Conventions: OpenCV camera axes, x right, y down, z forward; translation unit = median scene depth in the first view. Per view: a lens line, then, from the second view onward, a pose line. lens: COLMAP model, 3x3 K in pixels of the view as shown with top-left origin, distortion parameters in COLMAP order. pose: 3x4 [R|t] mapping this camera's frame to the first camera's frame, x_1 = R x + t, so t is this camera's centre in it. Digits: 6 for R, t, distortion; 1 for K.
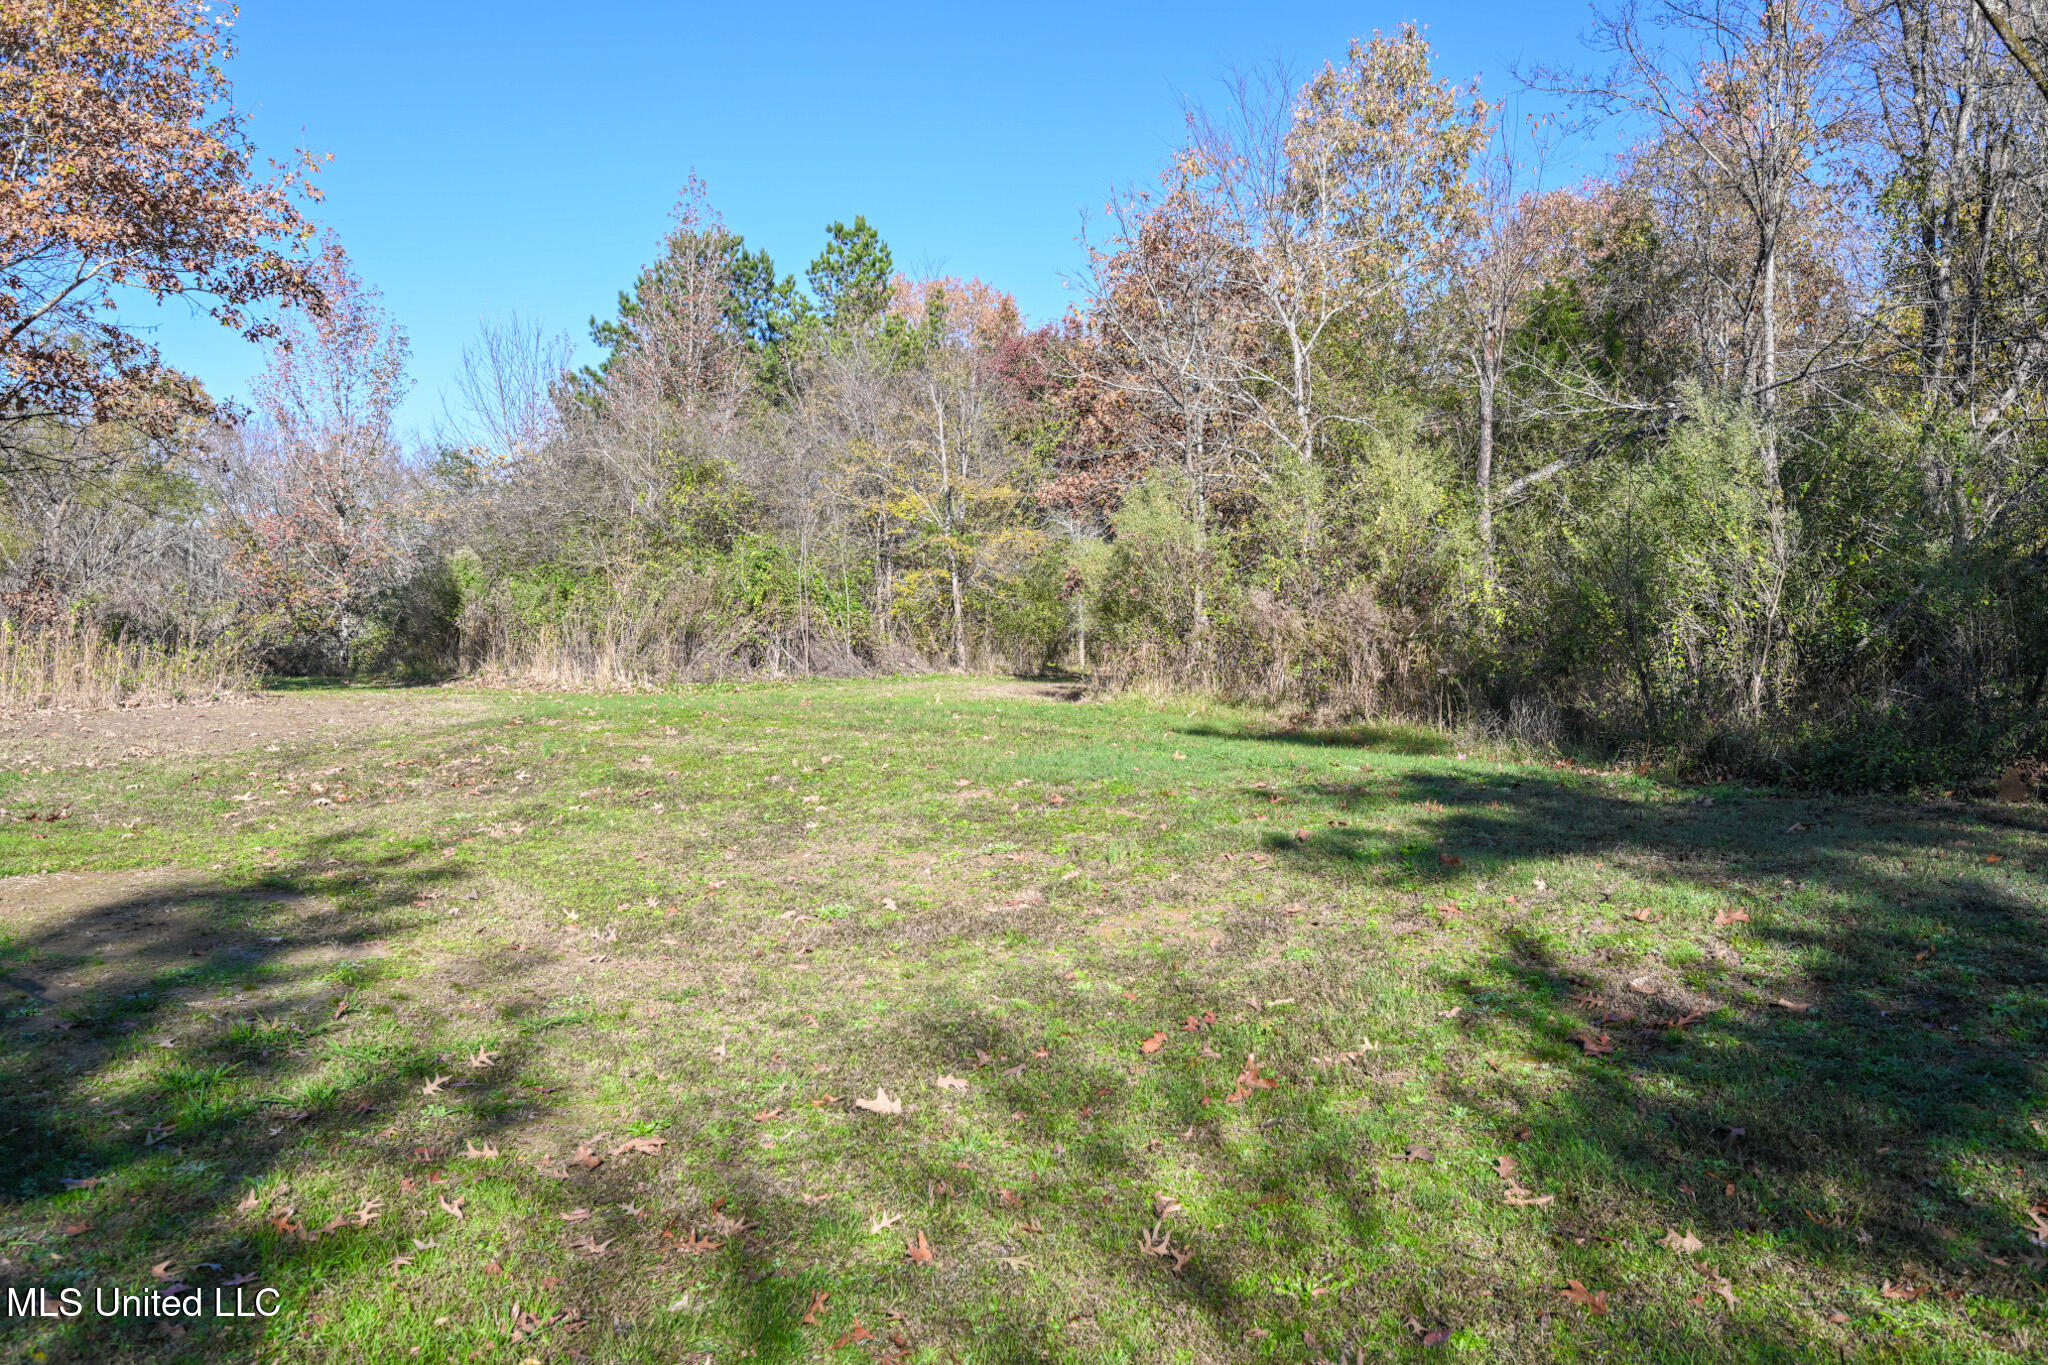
lens RADIAL K [[1784.7, 0, 1021.4], [0, 1784.7, 677.5], [0, 0, 1]] dist [0.022251, 0.001535]
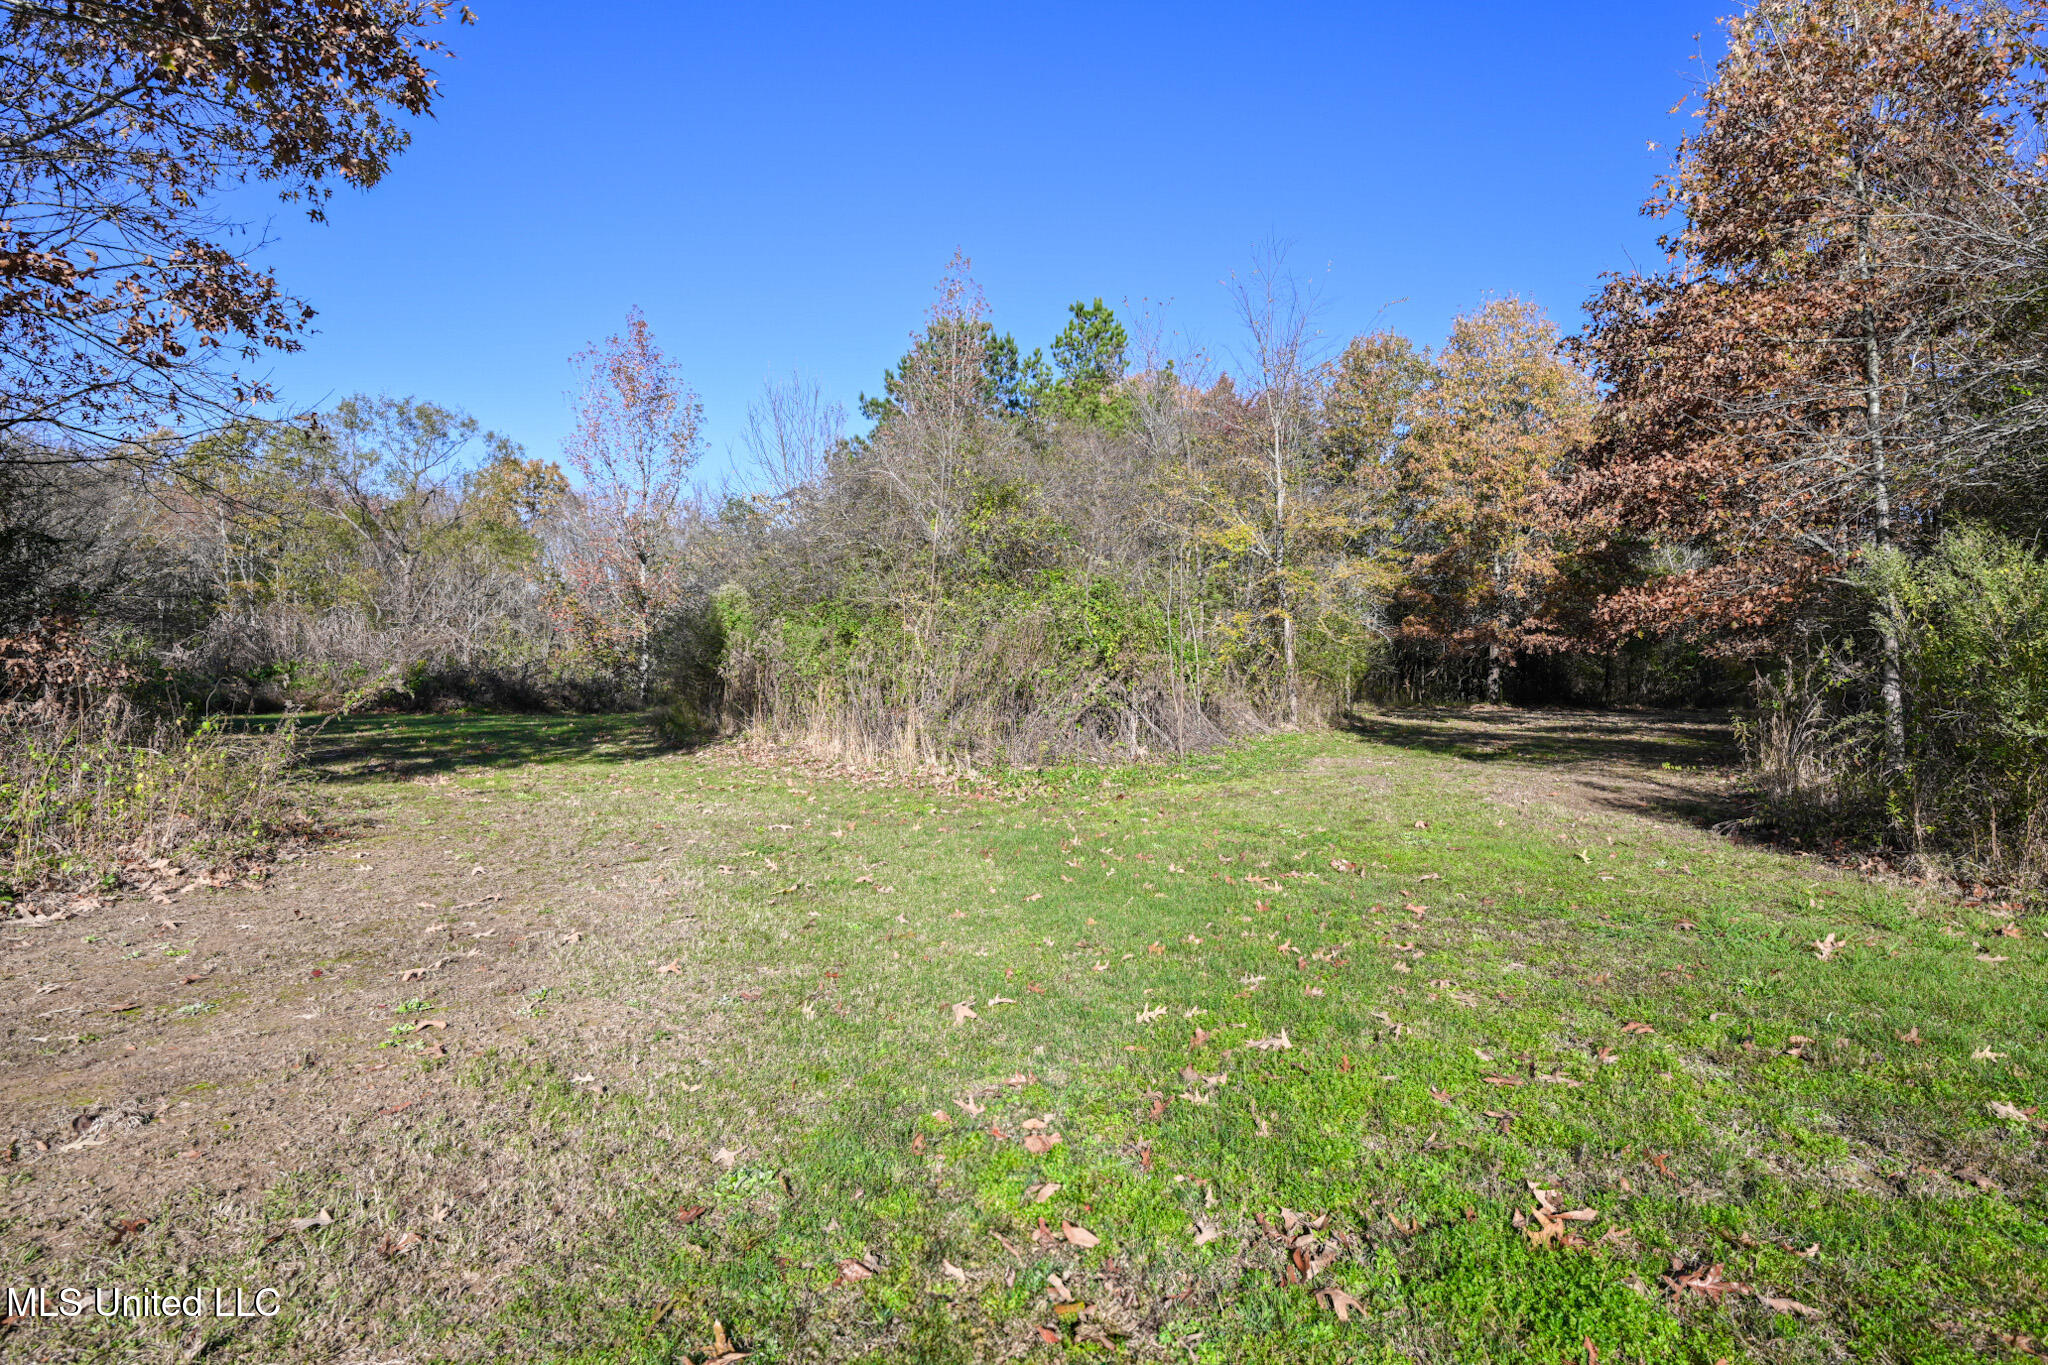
lens RADIAL K [[1110.5, 0, 1028.0], [0, 1110.5, 684.1], [0, 0, 1]] dist [-0.003848, -0.000074]
pose [[0.997352, 0.007124, -0.072380, -0.125998], [-0.006977, 0.999973, 0.002276, -0.025167], [0.072394, -0.001765, 0.997375, 0.461689]]
